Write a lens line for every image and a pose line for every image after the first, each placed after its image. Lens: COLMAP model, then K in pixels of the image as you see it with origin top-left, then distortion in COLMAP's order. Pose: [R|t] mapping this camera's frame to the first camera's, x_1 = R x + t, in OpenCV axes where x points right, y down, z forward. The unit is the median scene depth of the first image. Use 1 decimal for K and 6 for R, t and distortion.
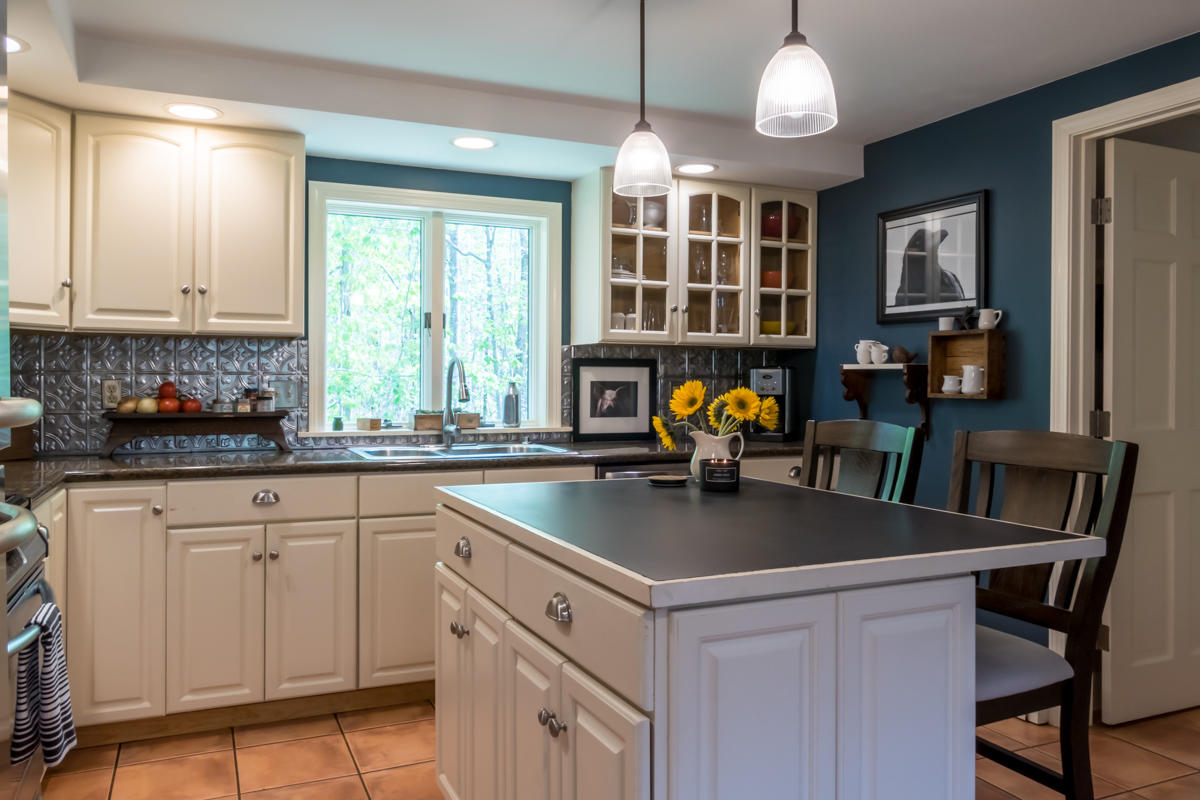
lens RADIAL K [[884.8, 0, 596.3], [0, 884.8, 377.7], [0, 0, 1]] dist [-0.000798, -0.001086]
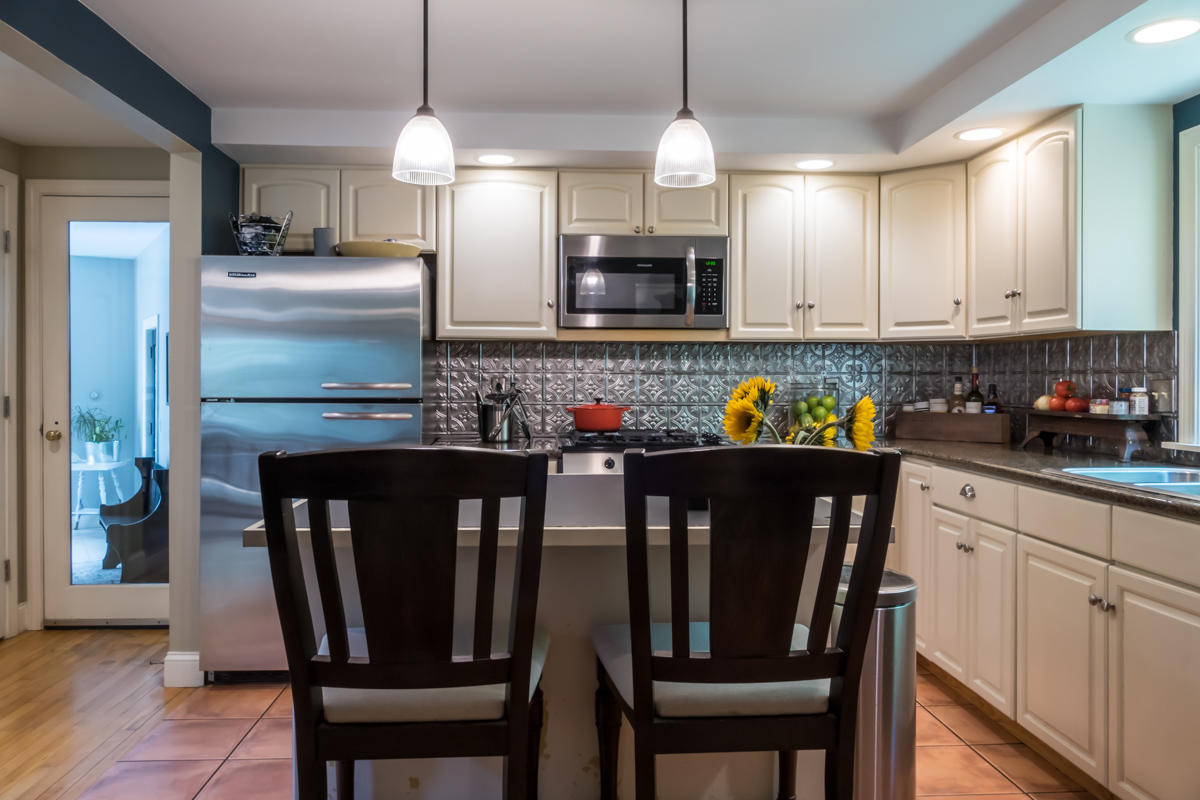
lens RADIAL K [[884.8, 0, 596.3], [0, 884.8, 377.7], [0, 0, 1]] dist [-0.000798, -0.001086]
pose [[-0.340971, -0.003841, -0.940066, 0.715094], [-0.011617, 0.999933, 0.000128, 0.008047], [0.940002, 0.010964, -0.340992, 0.897289]]
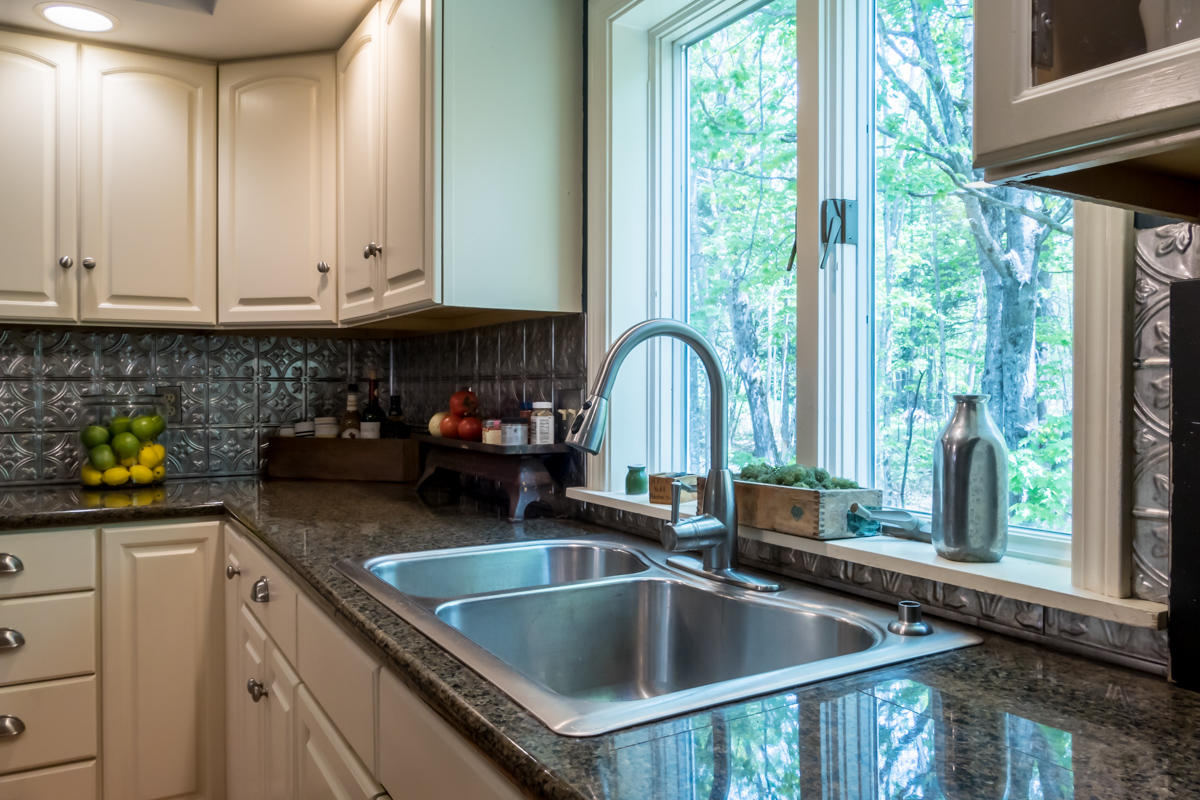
lens RADIAL K [[884.8, 0, 596.3], [0, 884.8, 377.7], [0, 0, 1]] dist [-0.000798, -0.001086]
pose [[0.109368, -0.012100, -0.993928, 0.233980], [-0.011224, 0.999847, -0.013407, 0.003017], [0.993938, 0.012622, 0.109215, 1.091478]]
